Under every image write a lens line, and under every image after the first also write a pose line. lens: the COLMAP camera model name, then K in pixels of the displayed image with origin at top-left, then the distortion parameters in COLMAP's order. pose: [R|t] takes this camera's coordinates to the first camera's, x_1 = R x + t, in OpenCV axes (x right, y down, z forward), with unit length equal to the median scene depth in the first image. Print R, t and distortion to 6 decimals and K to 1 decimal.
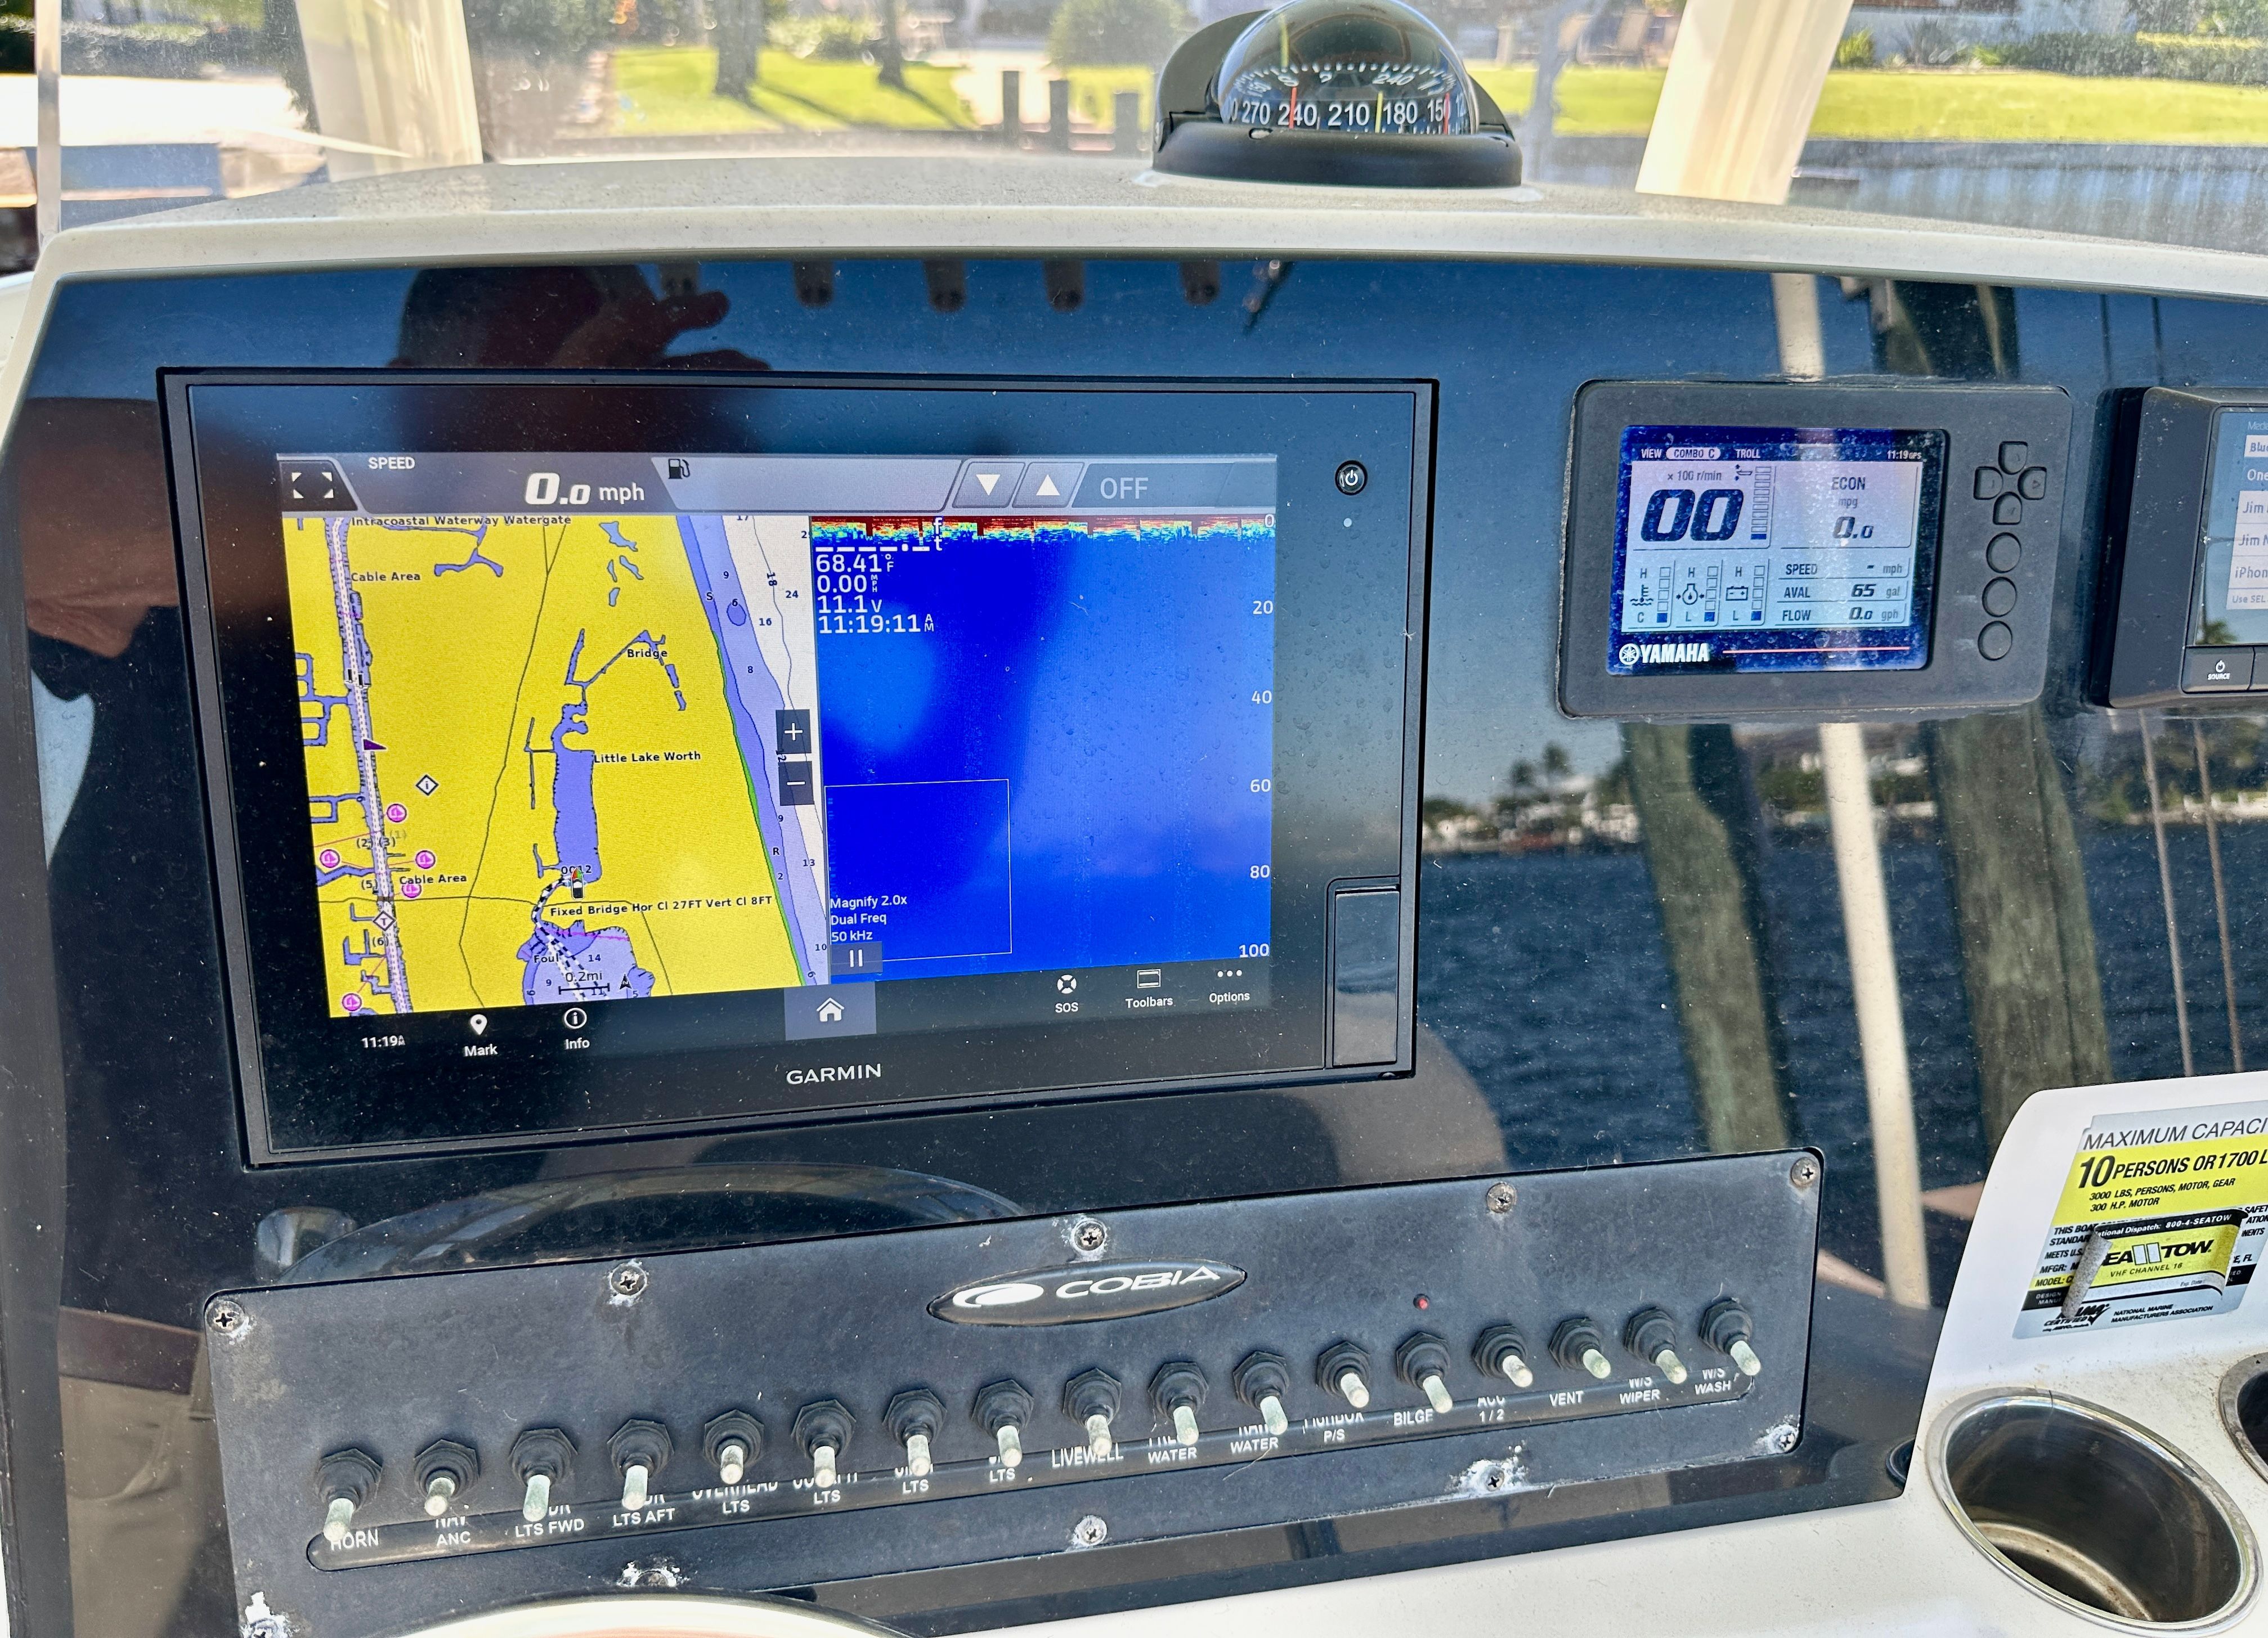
lens RADIAL K [[1652.1, 0, 1133.8], [0, 1652.1, 761.2], [0, 0, 1]] dist [-0.025683, -0.002504]
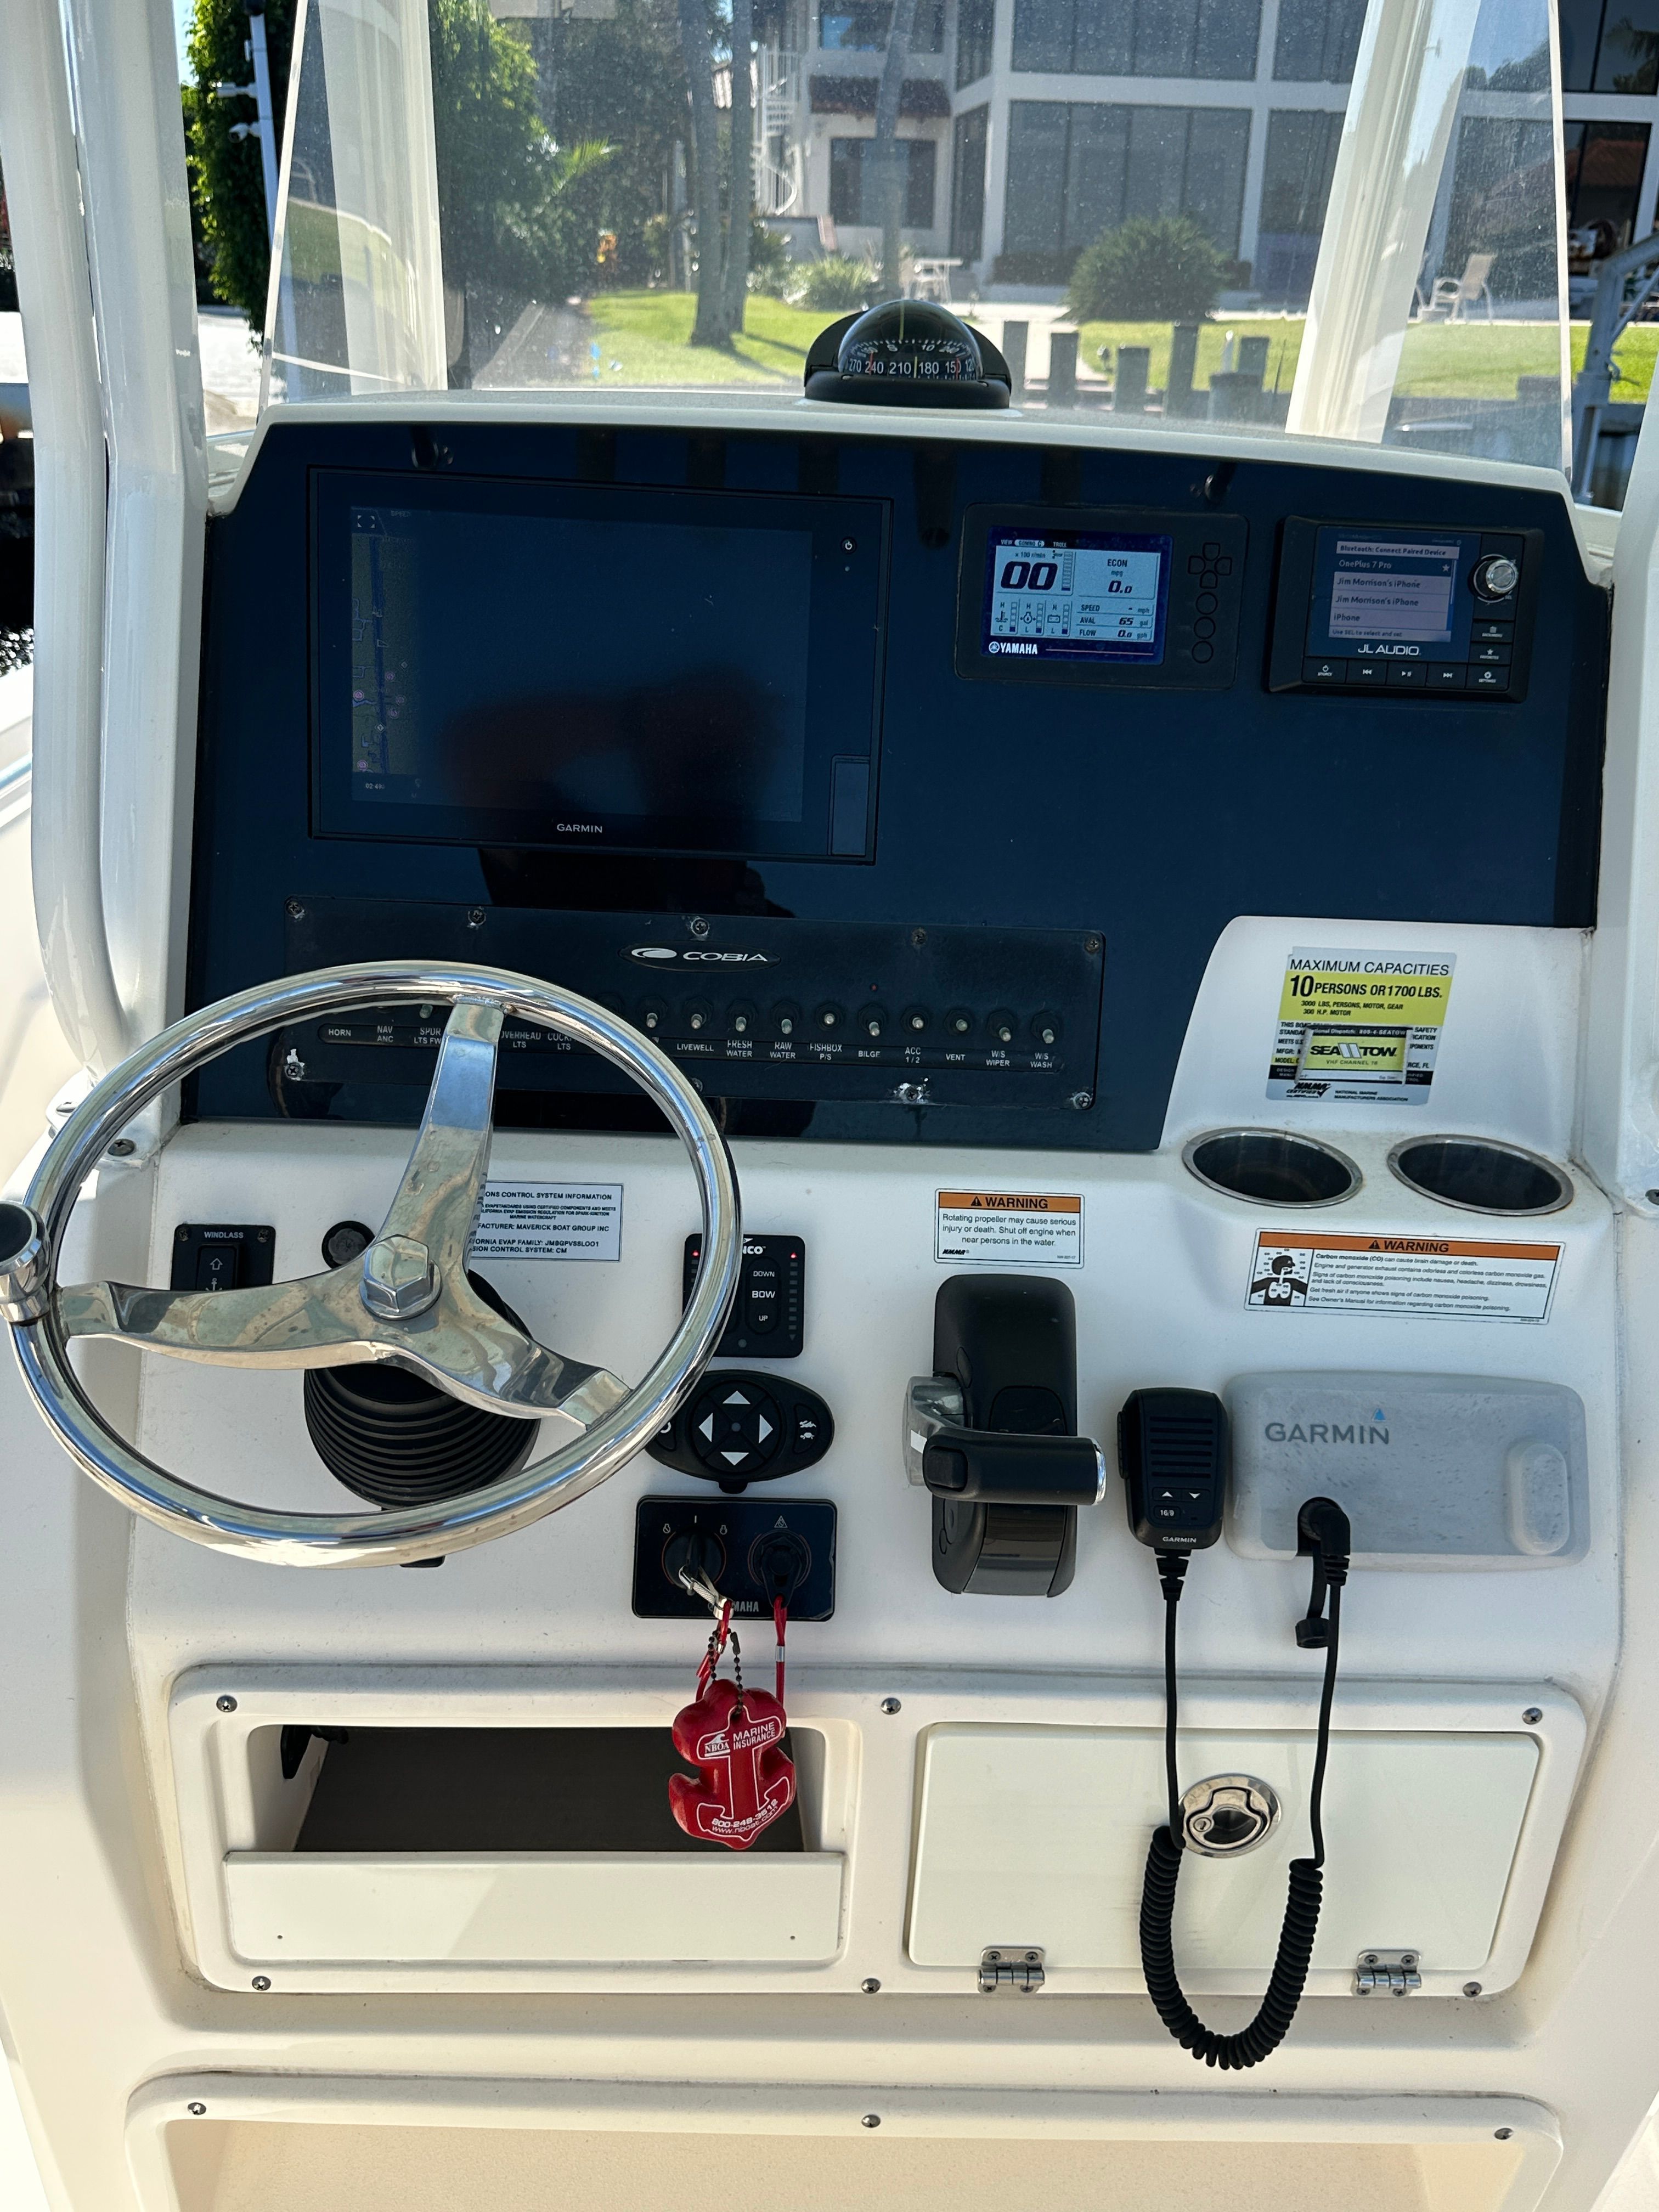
lens RADIAL K [[1912.9, 0, 836.6], [0, 1912.9, 1094.5], [0, 0, 1]] dist [0.039370, -0.056355]
pose [[0.986113, 0.068936, -0.151091, 0.424700], [-0.071241, 0.997410, -0.009886, 0.425562], [0.150018, 0.020513, 0.988470, -1.073704]]
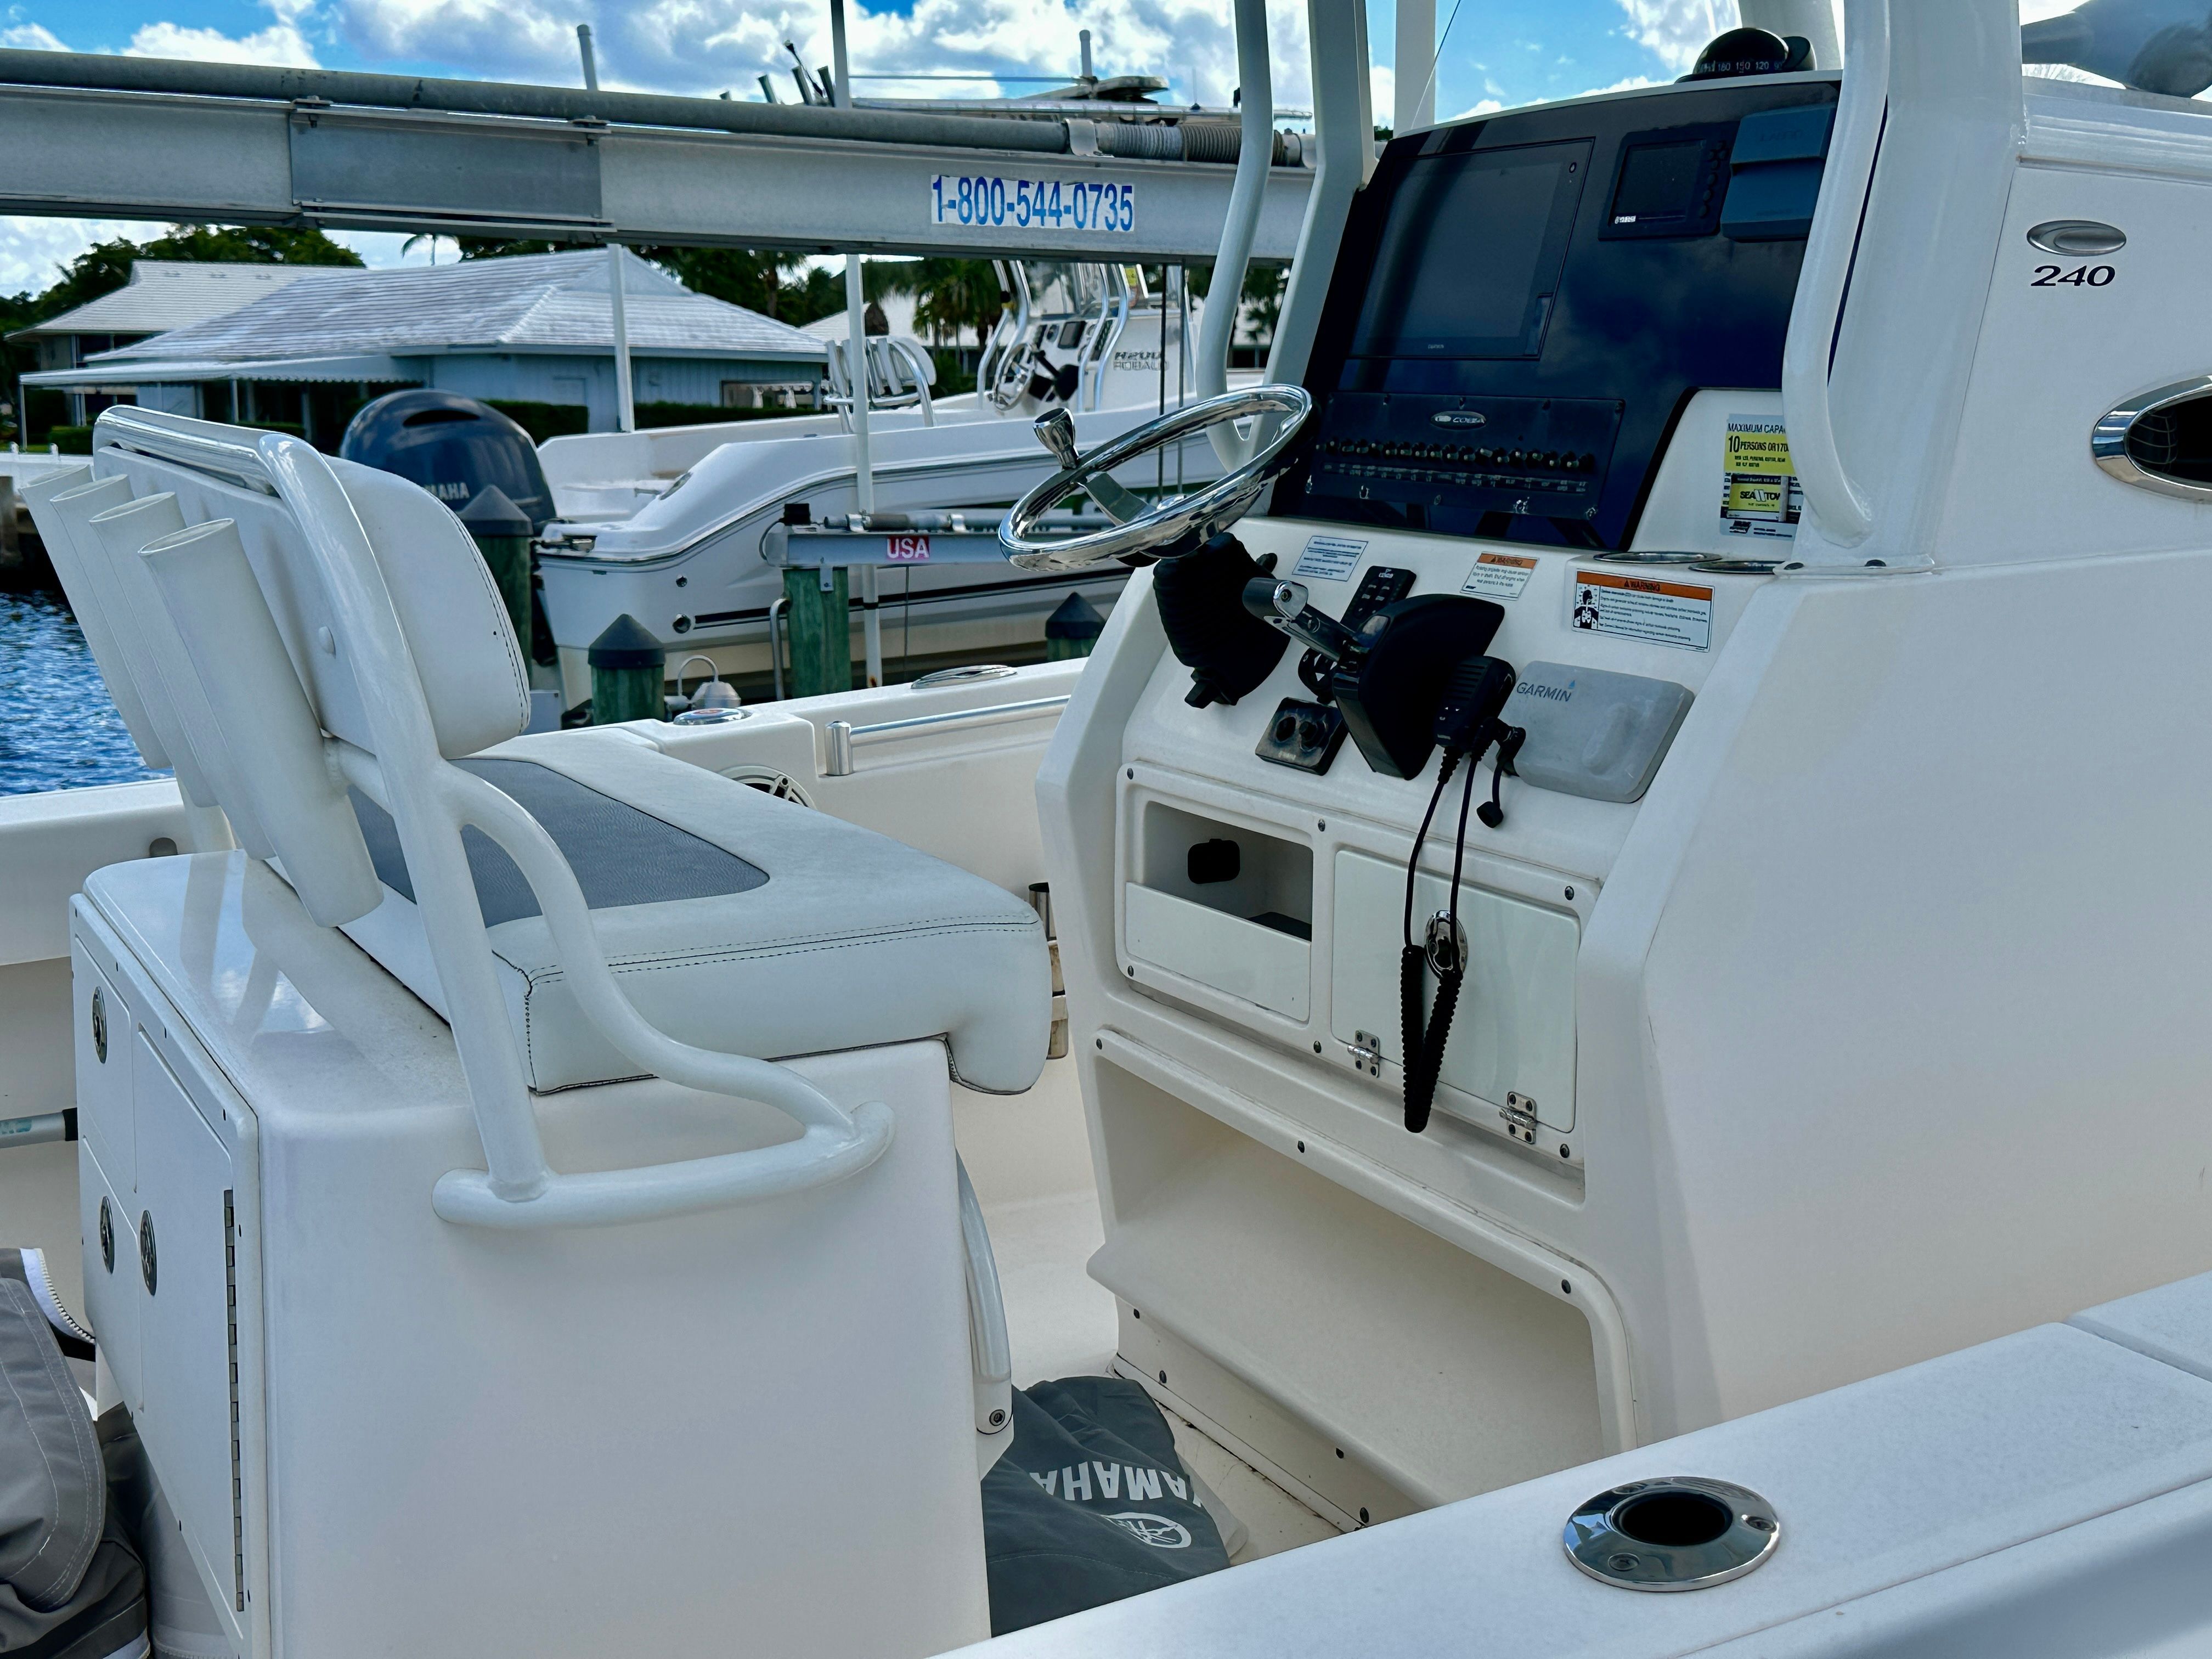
lens RADIAL K [[2609.2, 0, 1099.4], [0, 2609.2, 841.3], [0, 0, 1]] dist [0.077778, 0.000000]
pose [[0.280852, 0.128519, -0.951107, 4.079204], [-0.377537, 0.925894, 0.013630, 1.094022], [0.882376, 0.355250, 0.308560, -0.791121]]
